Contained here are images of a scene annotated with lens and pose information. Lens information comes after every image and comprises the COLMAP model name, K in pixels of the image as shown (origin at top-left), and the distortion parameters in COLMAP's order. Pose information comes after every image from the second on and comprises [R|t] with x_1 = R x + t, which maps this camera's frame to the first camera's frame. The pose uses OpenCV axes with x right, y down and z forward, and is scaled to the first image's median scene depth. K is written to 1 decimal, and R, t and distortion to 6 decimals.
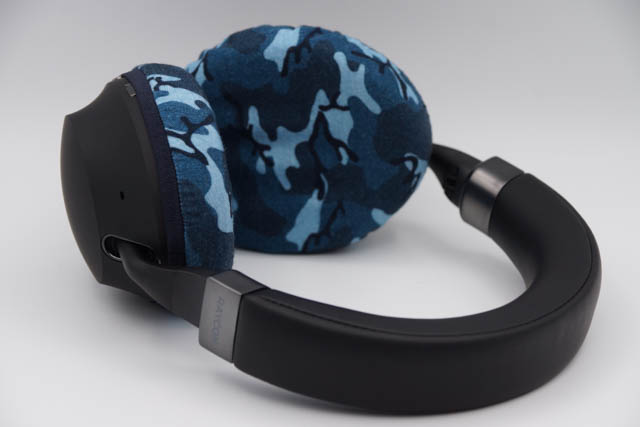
lens RADIAL K [[2211.3, 0, 320.0], [0, 2211.3, 213.5], [0, 0, 1]] dist [0.036297, 0.122533]
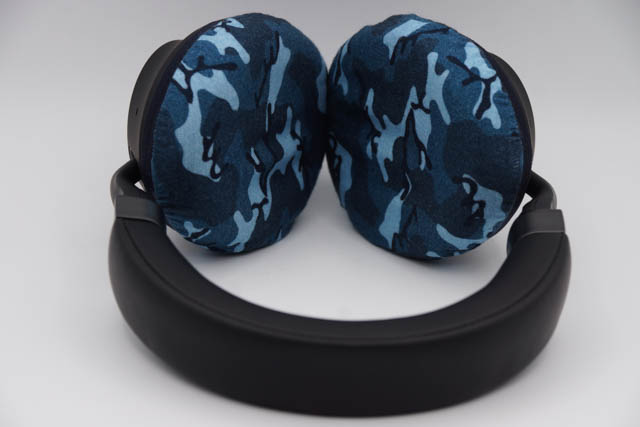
lens RADIAL K [[2211.3, 0, 320.0], [0, 2211.3, 213.5], [0, 0, 1]] dist [0.036297, 0.122533]
pose [[0.636662, 0.269997, -0.722332, 0.685909], [-0.303767, 0.948775, 0.086899, -0.074523], [0.708793, 0.164096, 0.686065, 0.315247]]
